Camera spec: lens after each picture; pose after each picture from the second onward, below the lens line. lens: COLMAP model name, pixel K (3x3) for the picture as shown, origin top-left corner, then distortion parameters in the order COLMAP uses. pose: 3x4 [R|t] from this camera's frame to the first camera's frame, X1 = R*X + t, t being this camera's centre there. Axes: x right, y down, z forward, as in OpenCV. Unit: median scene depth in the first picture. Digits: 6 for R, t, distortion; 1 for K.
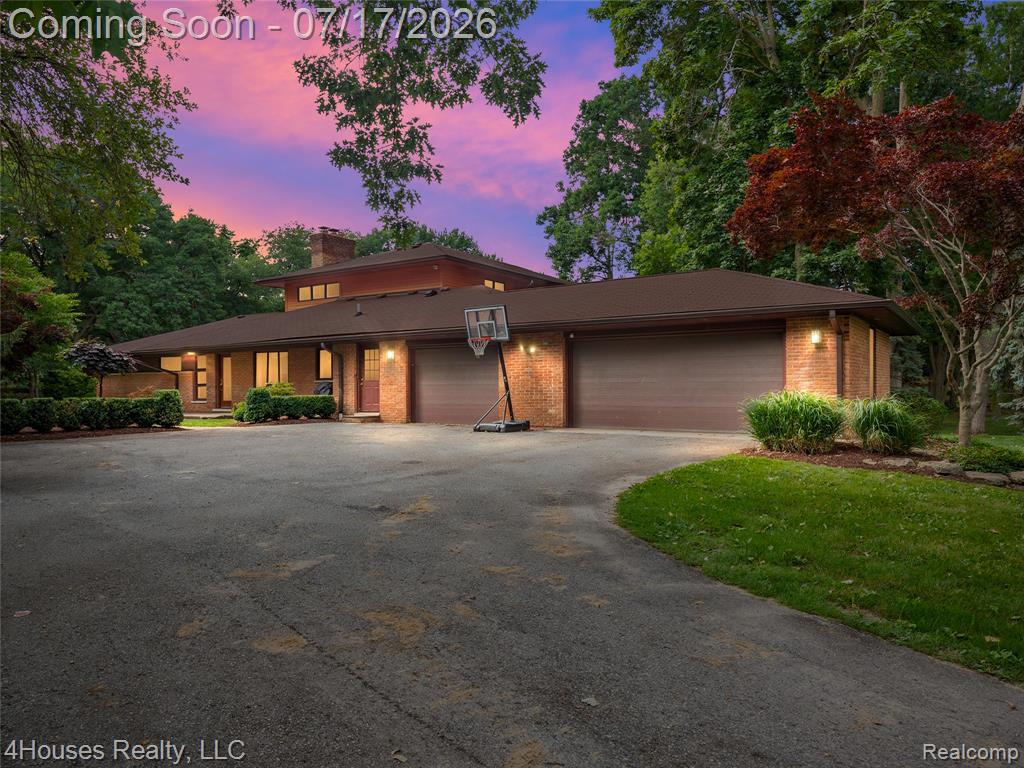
lens RADIAL K [[689.9, 0, 508.8], [0, 689.9, 382.6], [0, 0, 1]] dist [0.031105, -0.030583]
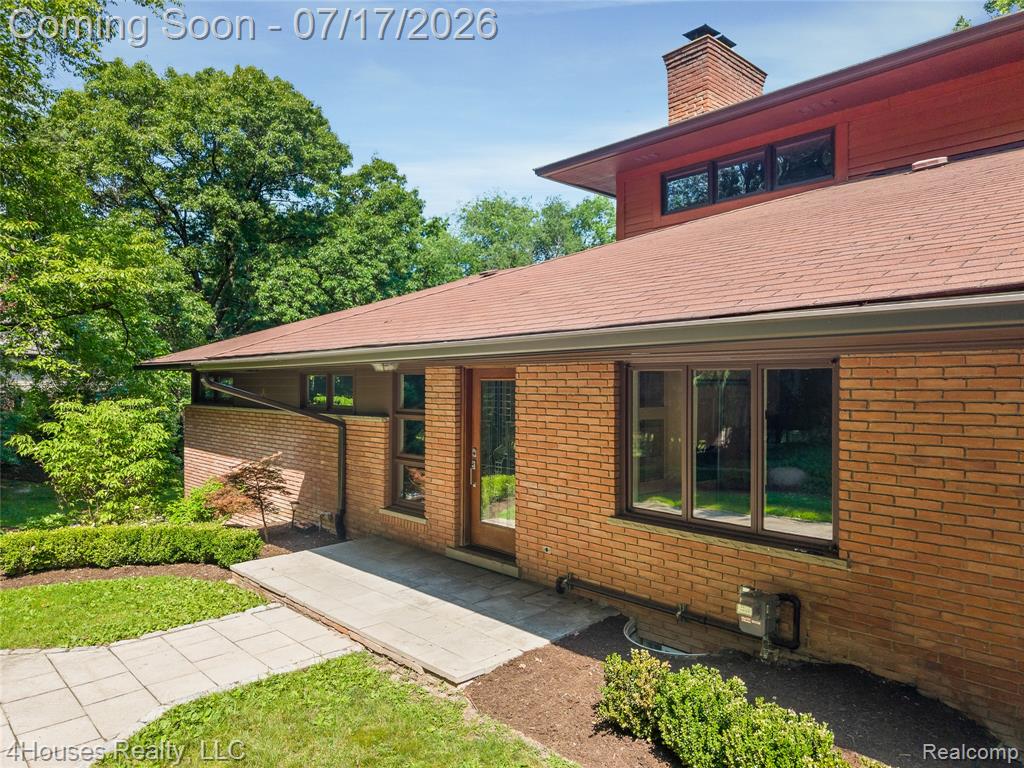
lens RADIAL K [[689.9, 0, 510.5], [0, 689.9, 389.1], [0, 0, 1]] dist [0.031105, -0.030583]
pose [[0.973088, 0.012648, -0.230085, -0.171243], [-0.009692, 0.999855, 0.013974, -0.019871], [0.230229, -0.011368, 0.973070, 0.369628]]
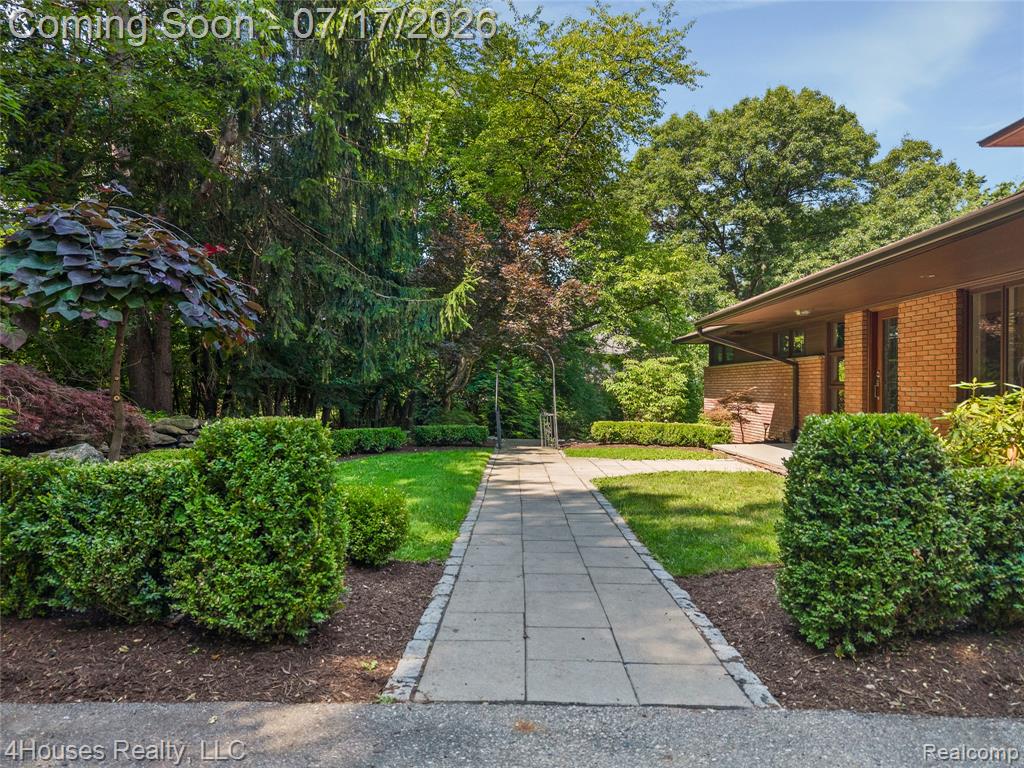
lens RADIAL K [[689.9, 0, 519.0], [0, 689.9, 385.4], [0, 0, 1]] dist [0.031105, -0.030583]
pose [[0.557309, 0.007644, -0.830270, -0.099675], [-0.001198, 0.999964, 0.008402, -0.001180], [0.830304, -0.003688, 0.557298, 0.309921]]
